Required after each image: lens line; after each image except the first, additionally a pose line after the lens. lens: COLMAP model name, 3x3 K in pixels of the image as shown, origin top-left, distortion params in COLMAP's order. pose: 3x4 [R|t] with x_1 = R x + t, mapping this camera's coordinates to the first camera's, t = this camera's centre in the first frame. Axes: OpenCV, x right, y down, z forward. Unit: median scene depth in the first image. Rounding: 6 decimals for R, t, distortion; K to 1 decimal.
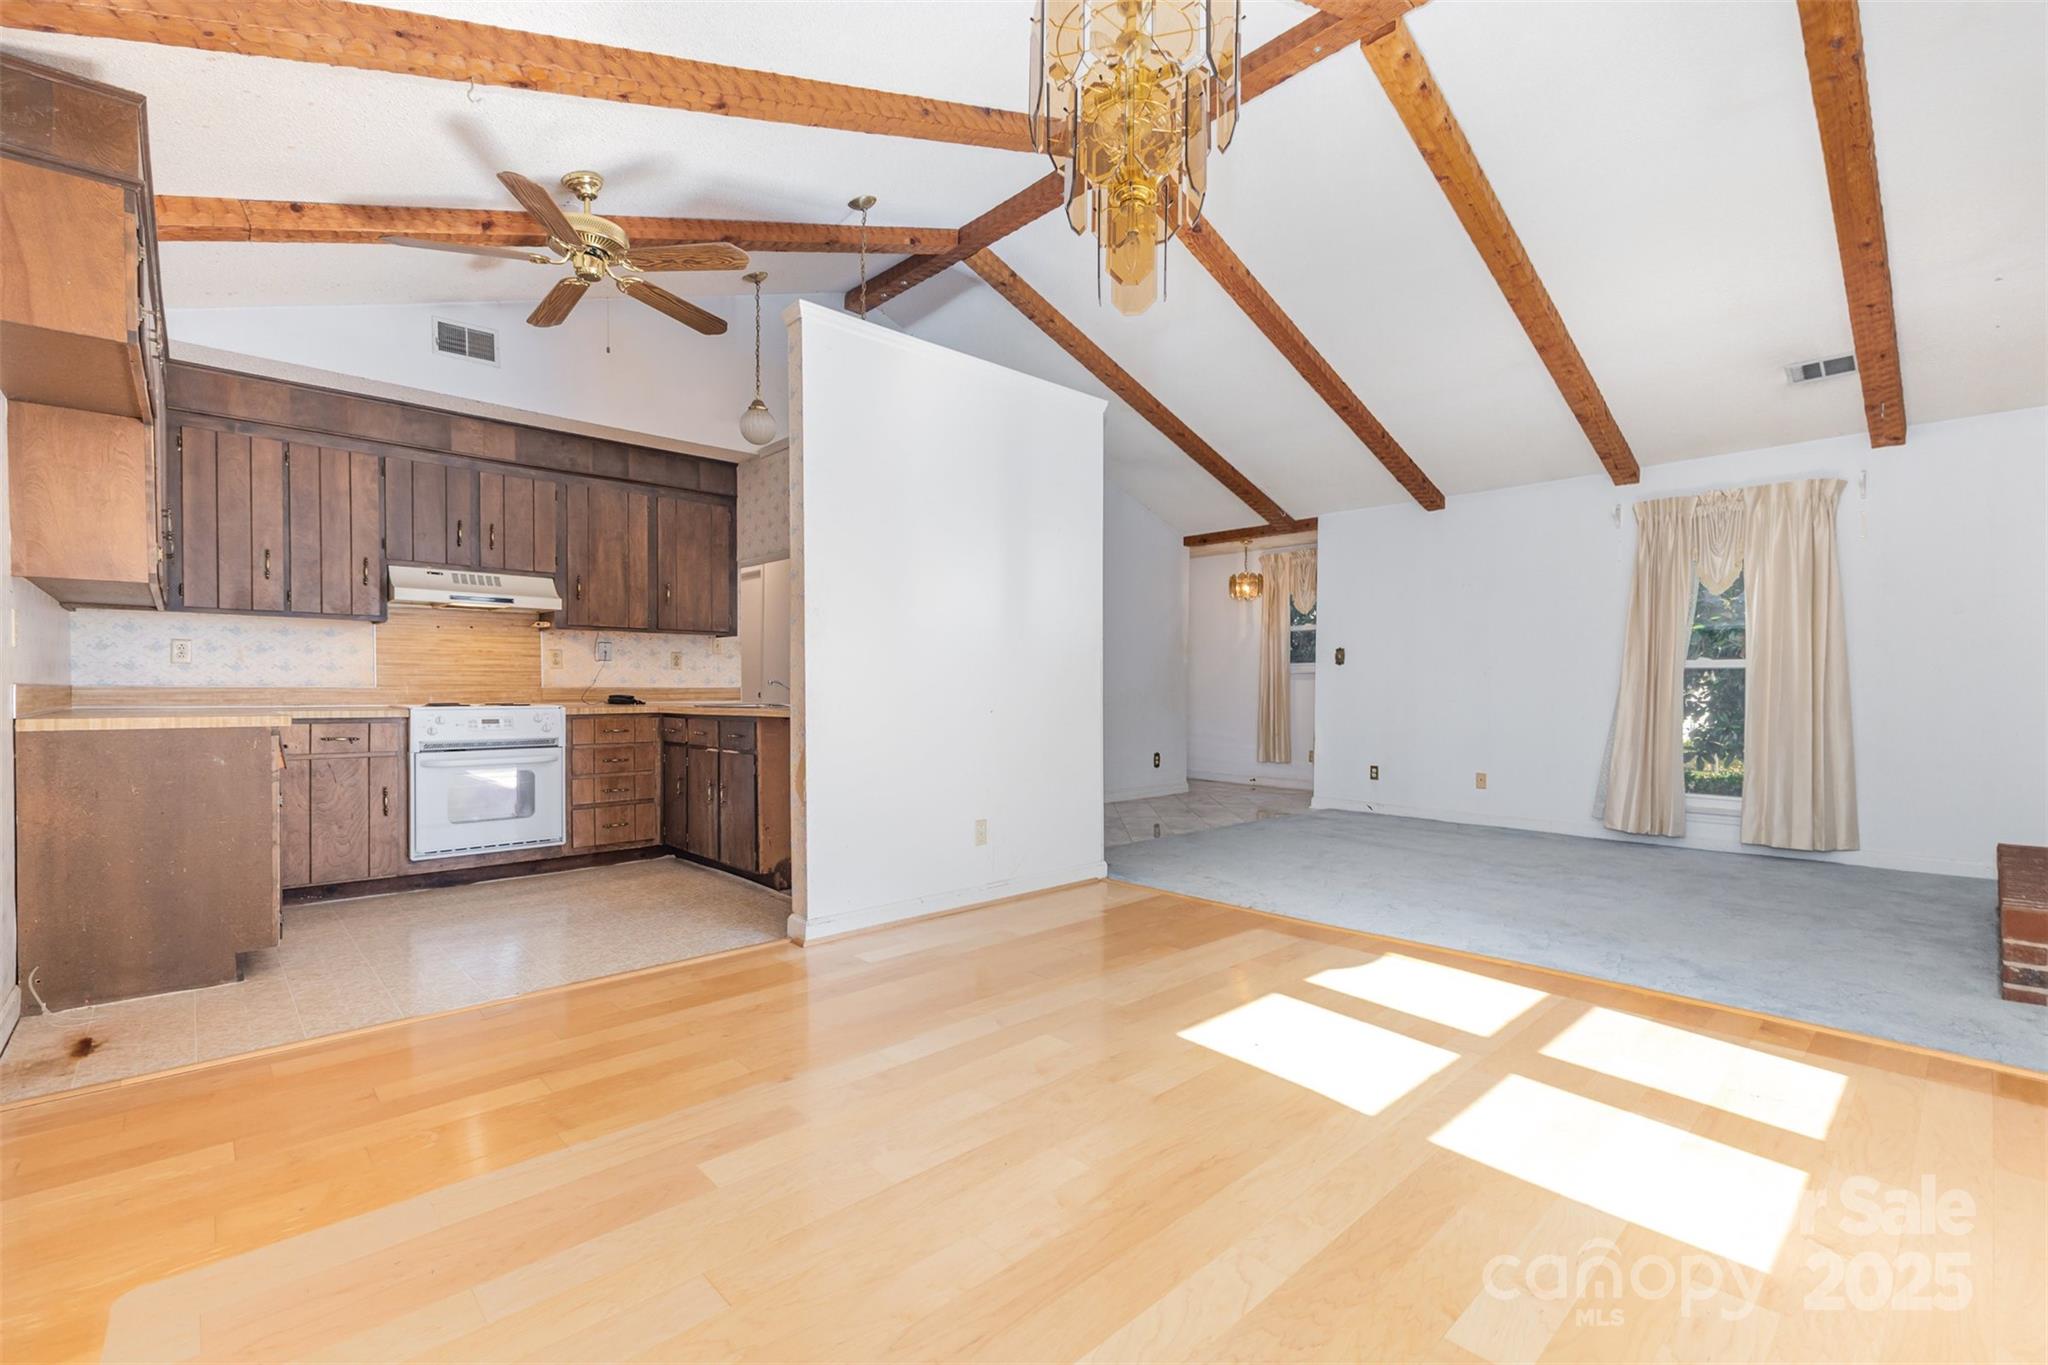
lens RADIAL K [[898.3, 0, 1027.0], [0, 898.3, 699.0], [0, 0, 1]] dist [0.016252, -0.000291]
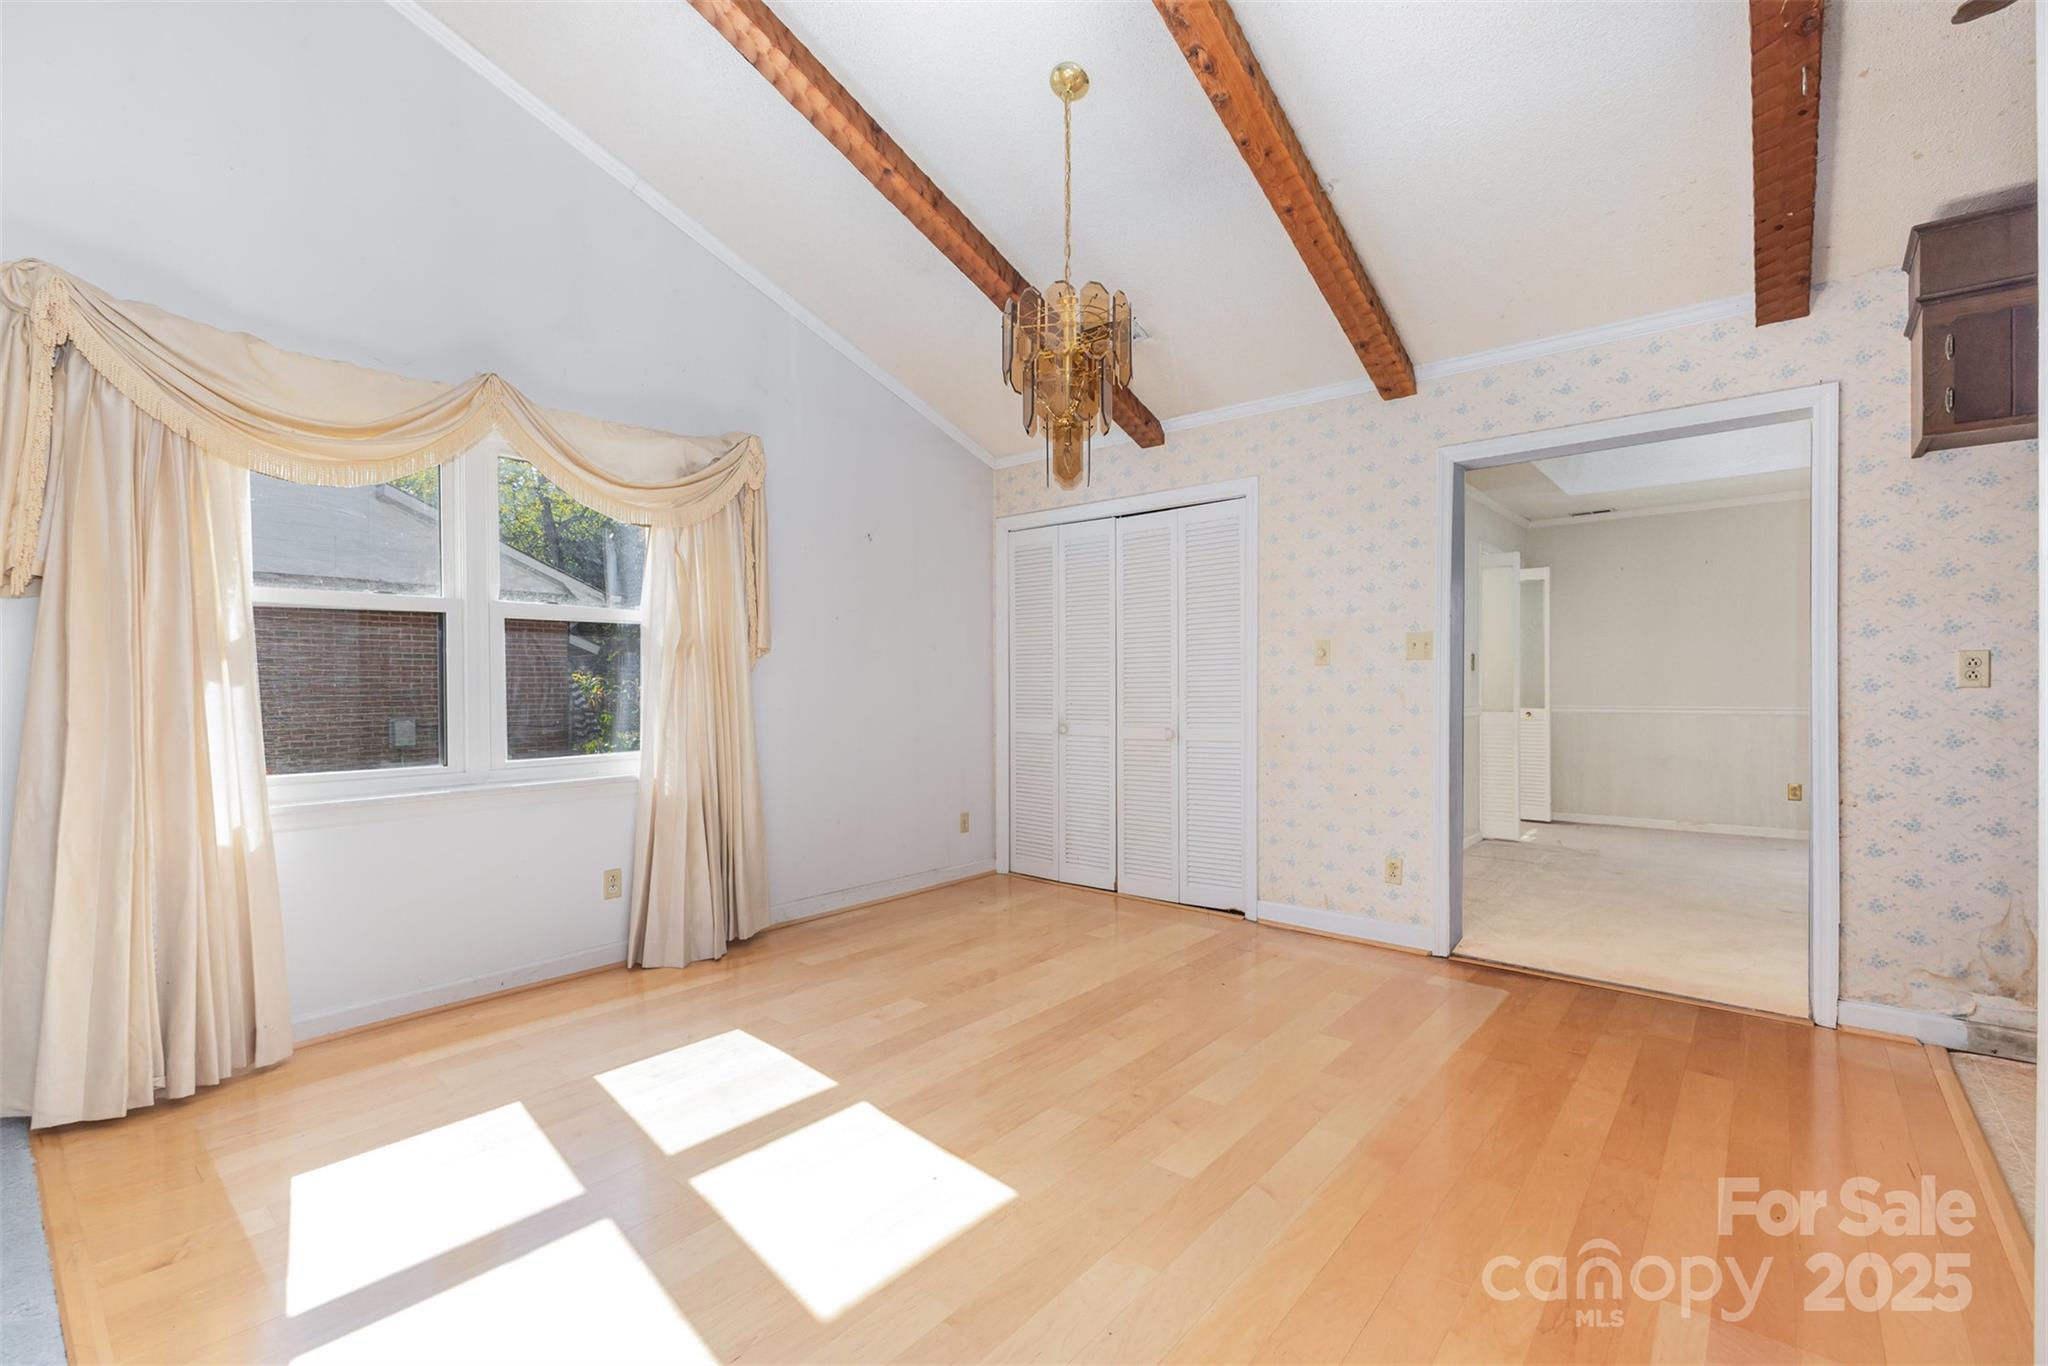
lens RADIAL K [[876.7, 0, 1023.5], [0, 876.7, 681.2], [0, 0, 1]] dist [0.012377, 0.000068]
pose [[-0.992992, 0.000786, -0.118176, 0.138772], [-0.000071, 0.999974, 0.007246, -0.039233], [0.118179, 0.007204, -0.992966, 0.939248]]
